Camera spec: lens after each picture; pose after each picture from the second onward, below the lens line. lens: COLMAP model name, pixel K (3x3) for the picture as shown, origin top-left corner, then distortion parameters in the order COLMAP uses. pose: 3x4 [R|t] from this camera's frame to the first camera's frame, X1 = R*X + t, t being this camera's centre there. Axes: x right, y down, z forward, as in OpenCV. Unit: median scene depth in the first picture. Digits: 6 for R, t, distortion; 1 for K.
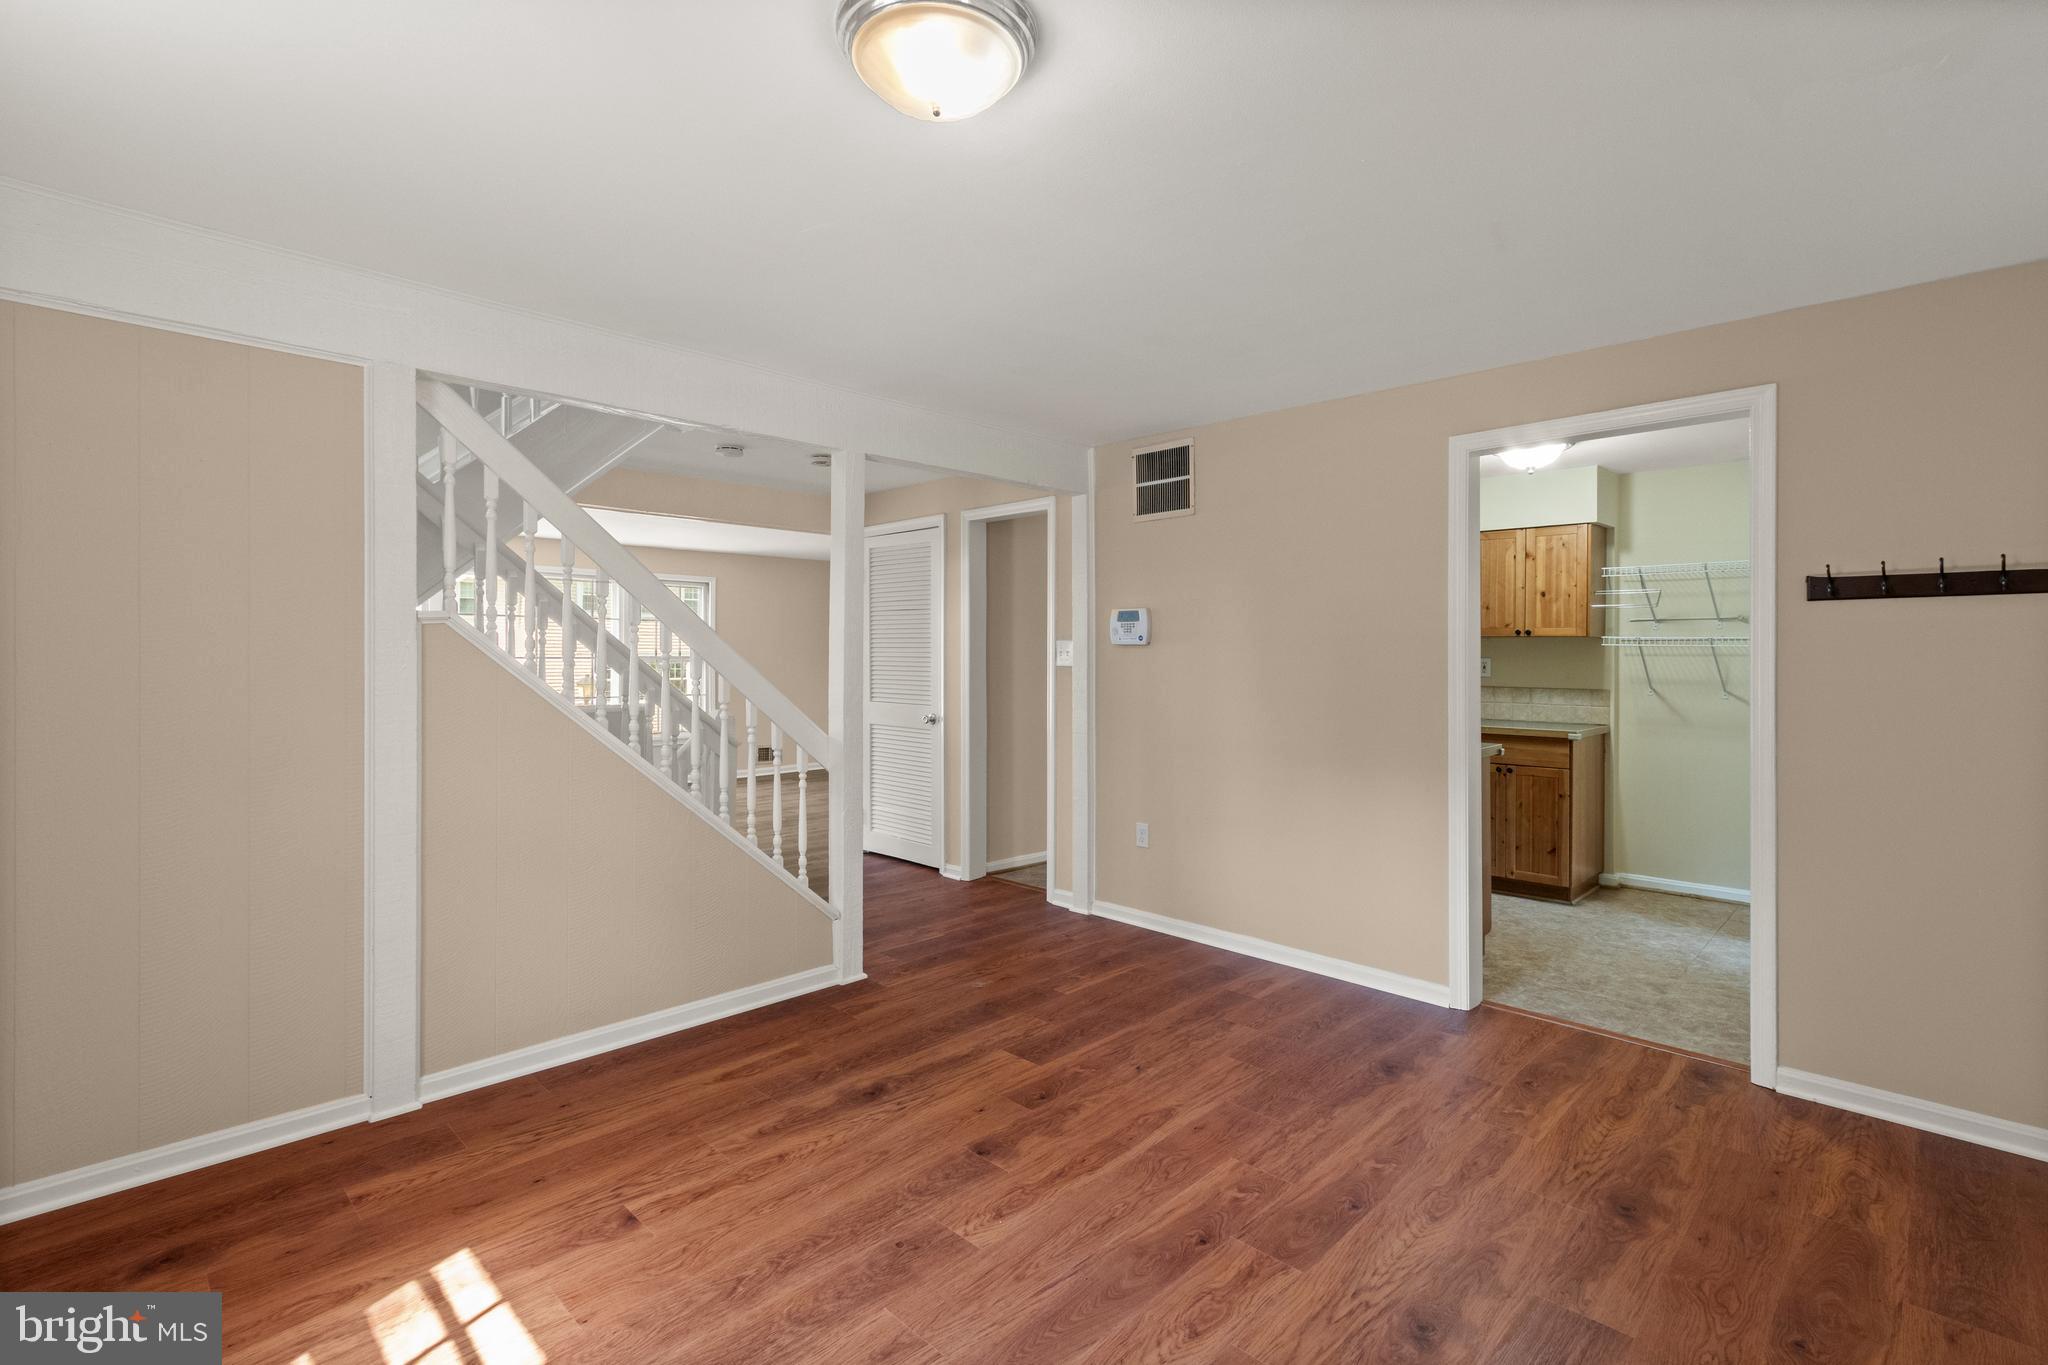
lens RADIAL K [[935.1, 0, 1028.7], [0, 935.1, 657.0], [0, 0, 1]] dist [0.003442, -0.001476]
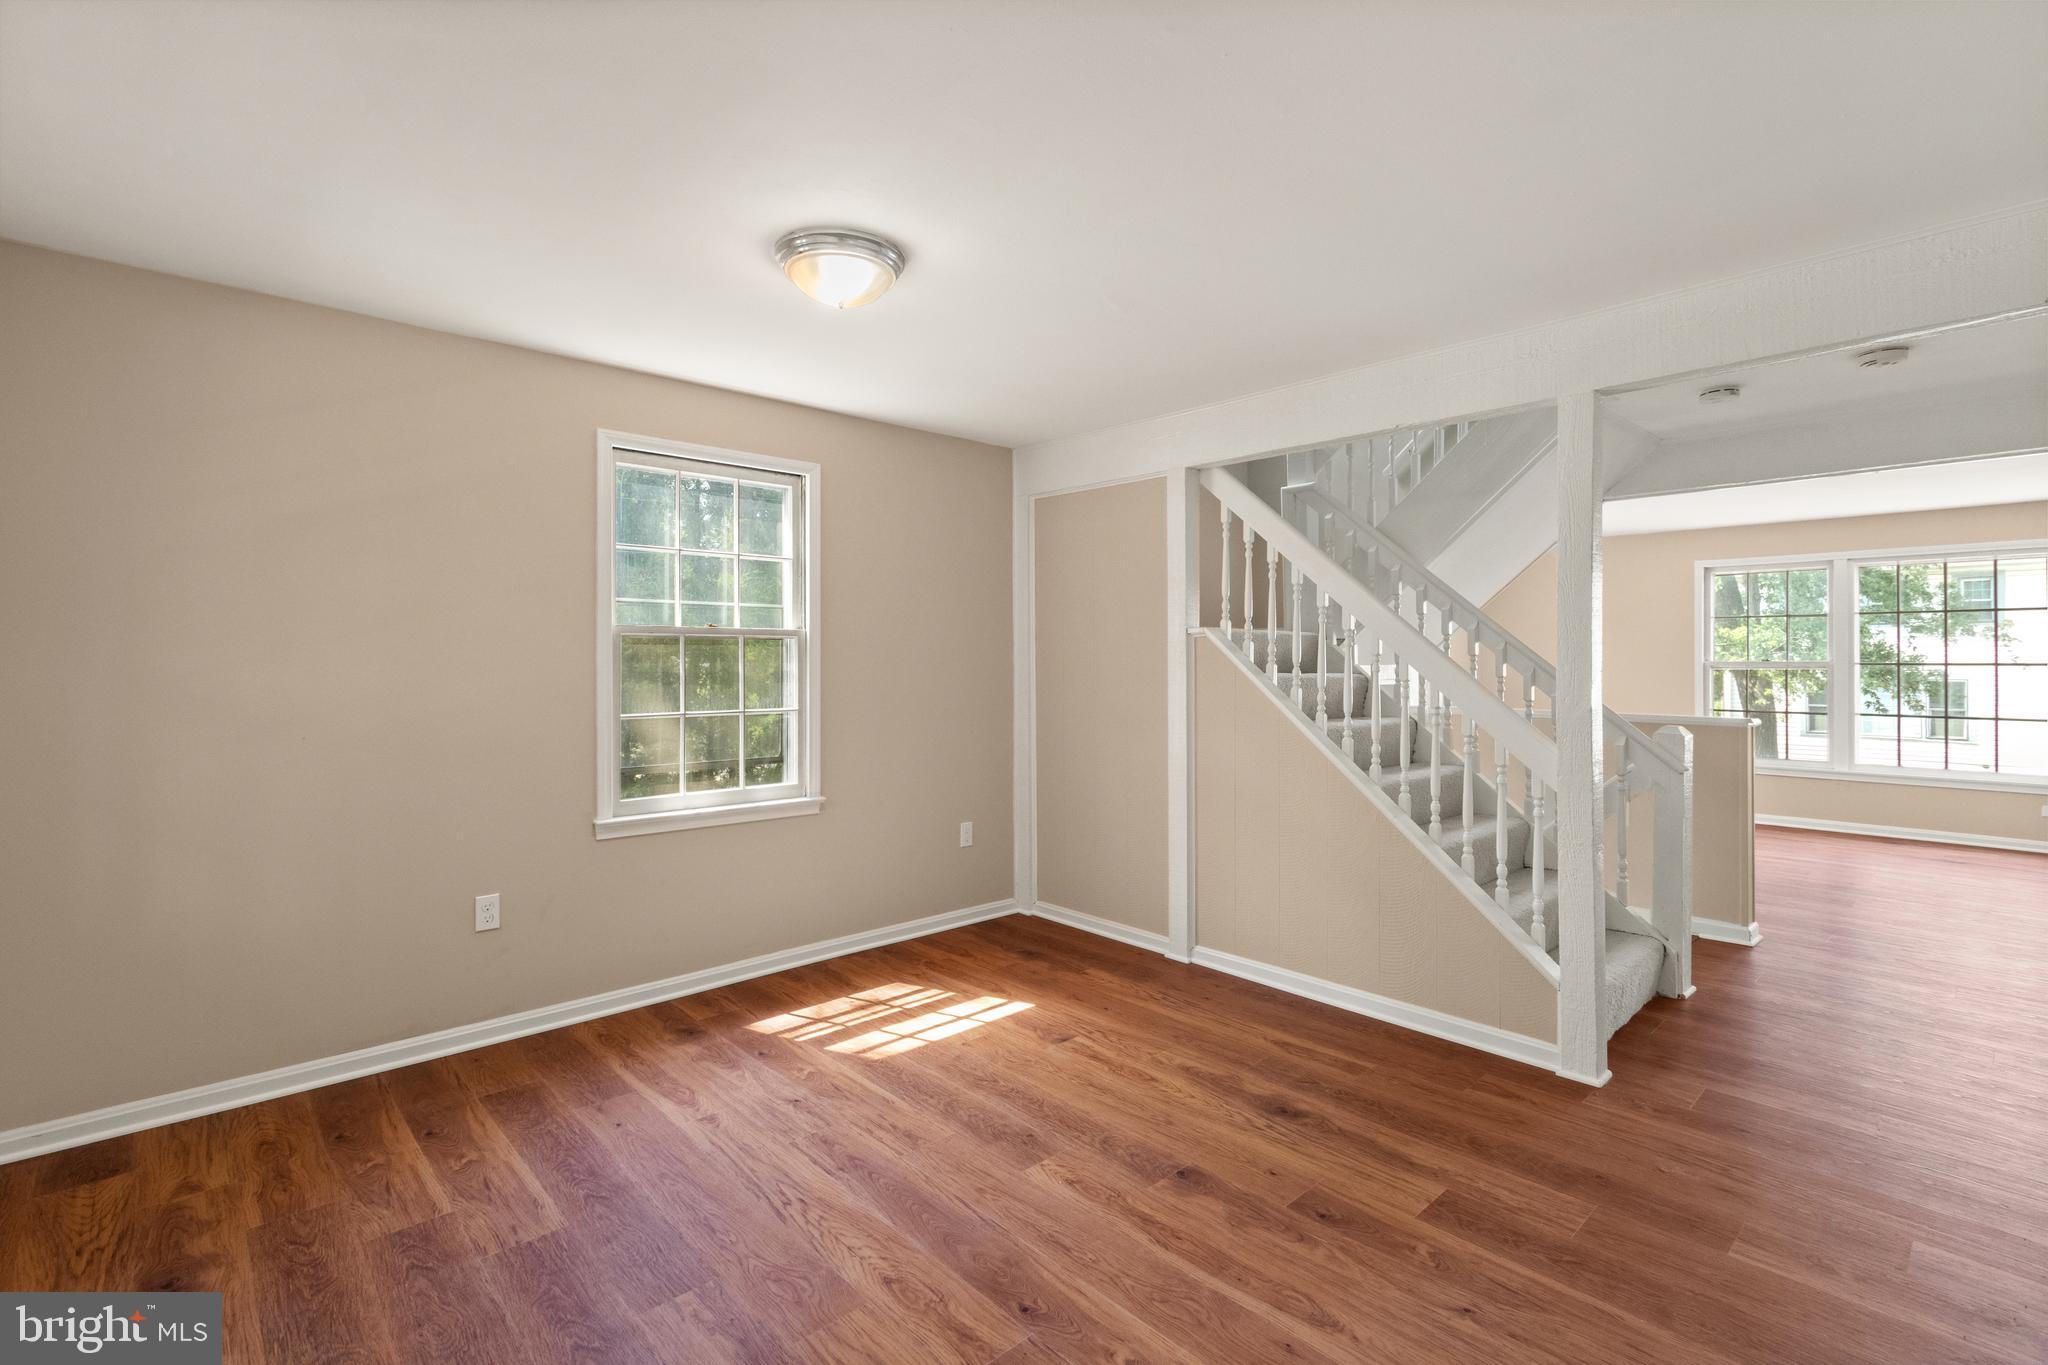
lens RADIAL K [[935.1, 0, 1028.7], [0, 935.1, 657.0], [0, 0, 1]] dist [0.003442, -0.001476]
pose [[-0.044977, -0.005862, -0.998971, 0.893661], [-0.002466, 0.999980, -0.005757, 0.005614], [0.998985, 0.002205, -0.044990, 0.861186]]
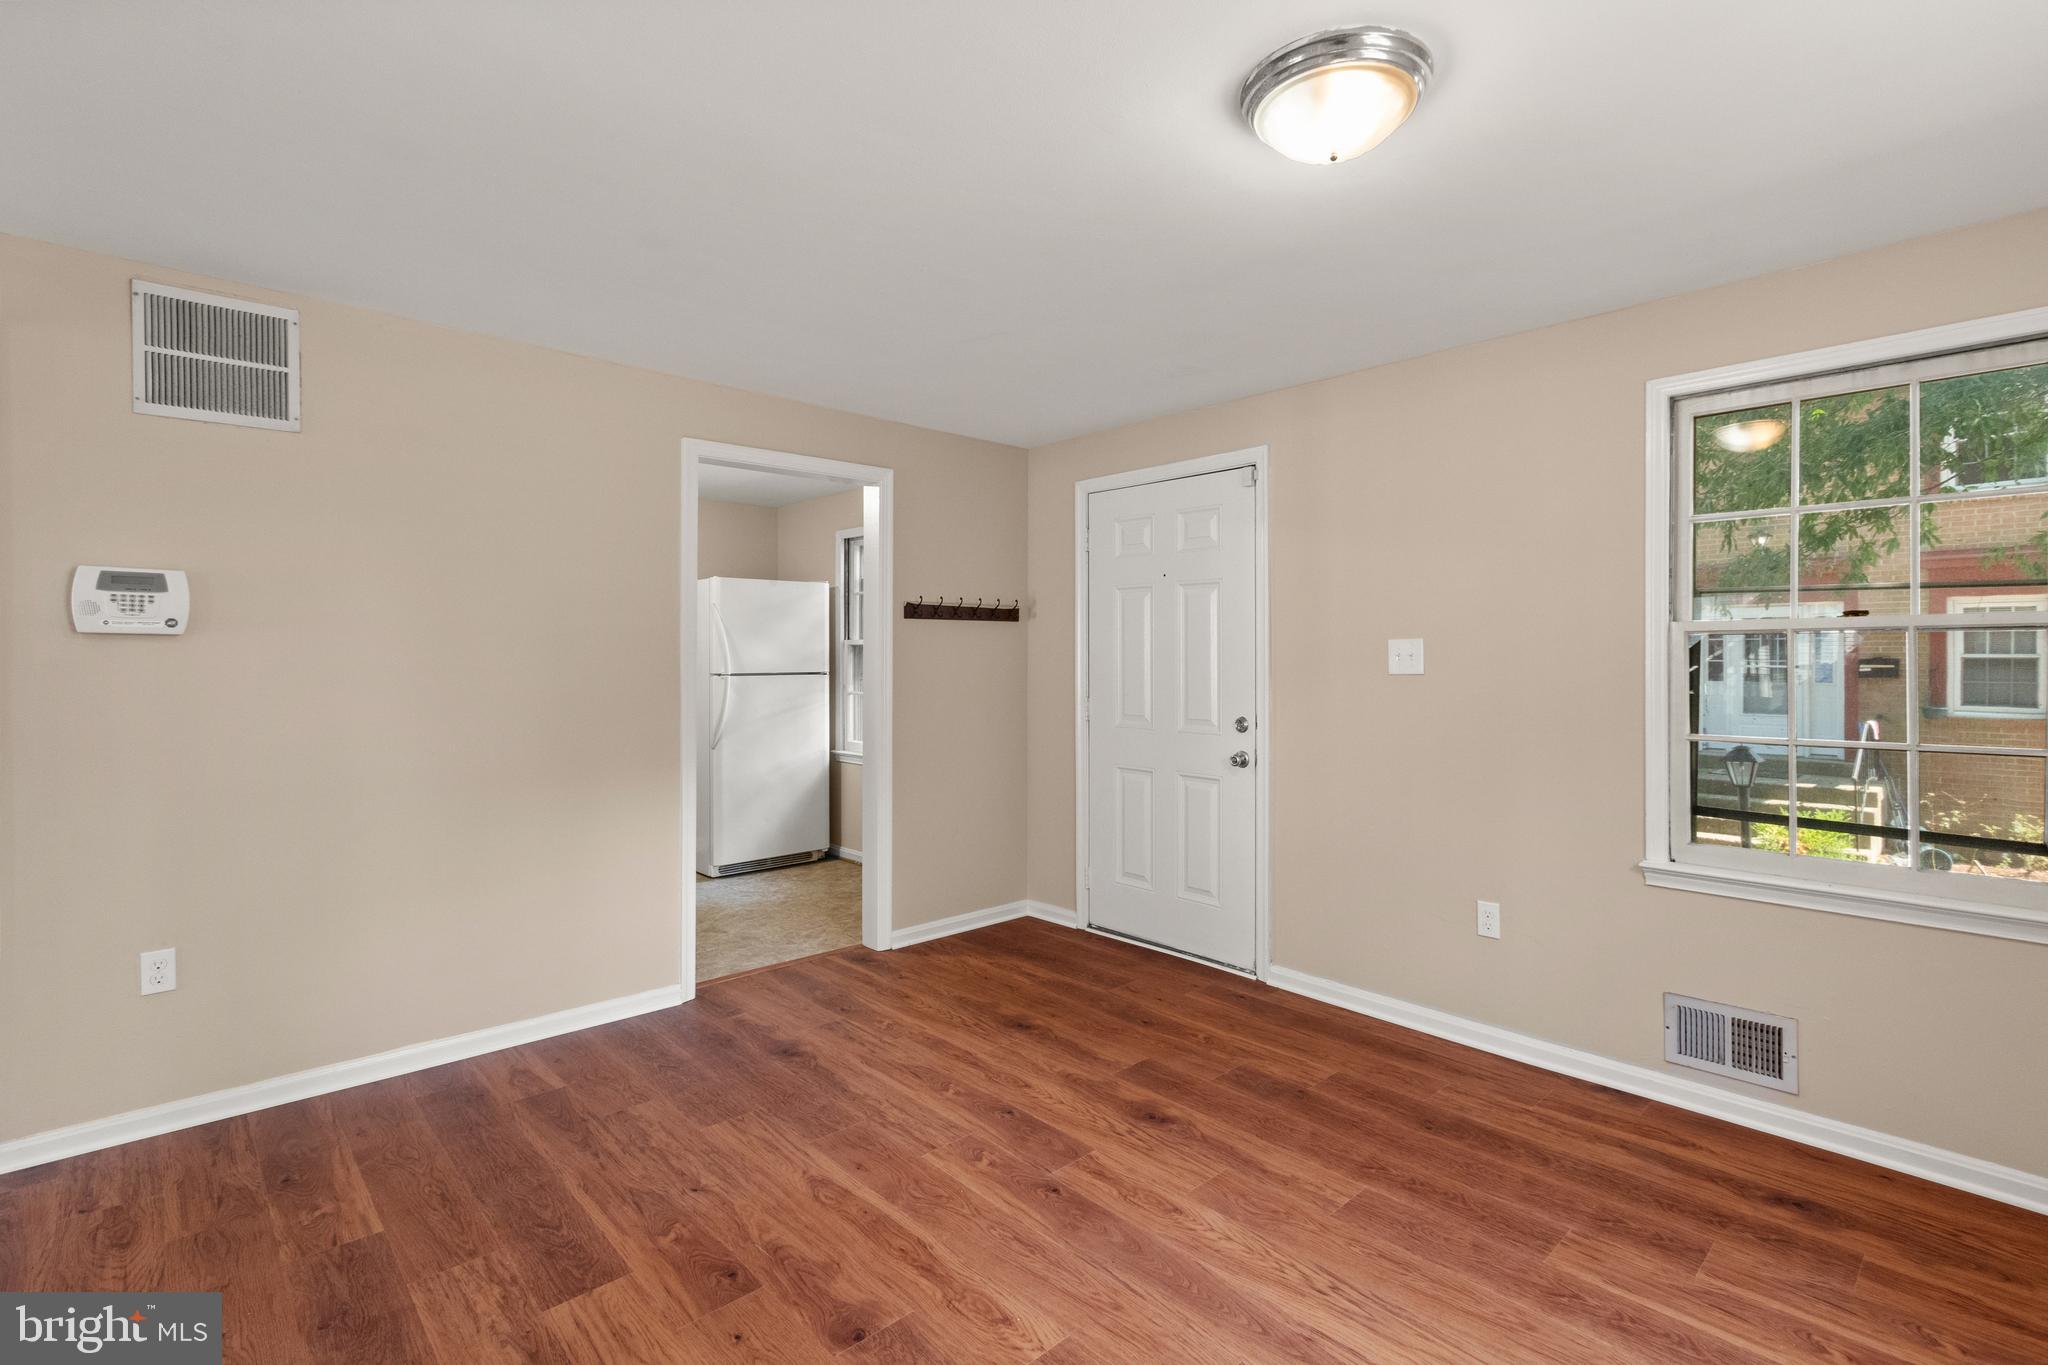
lens RADIAL K [[939.6, 0, 1022.3], [0, 939.6, 657.3], [0, 0, 1]] dist [0.001427, -0.000957]
pose [[0.049150, -0.004534, 0.998781, -0.753541], [-0.000729, 0.999989, 0.004575, -0.004040], [-0.998791, -0.000953, 0.049146, 0.813572]]
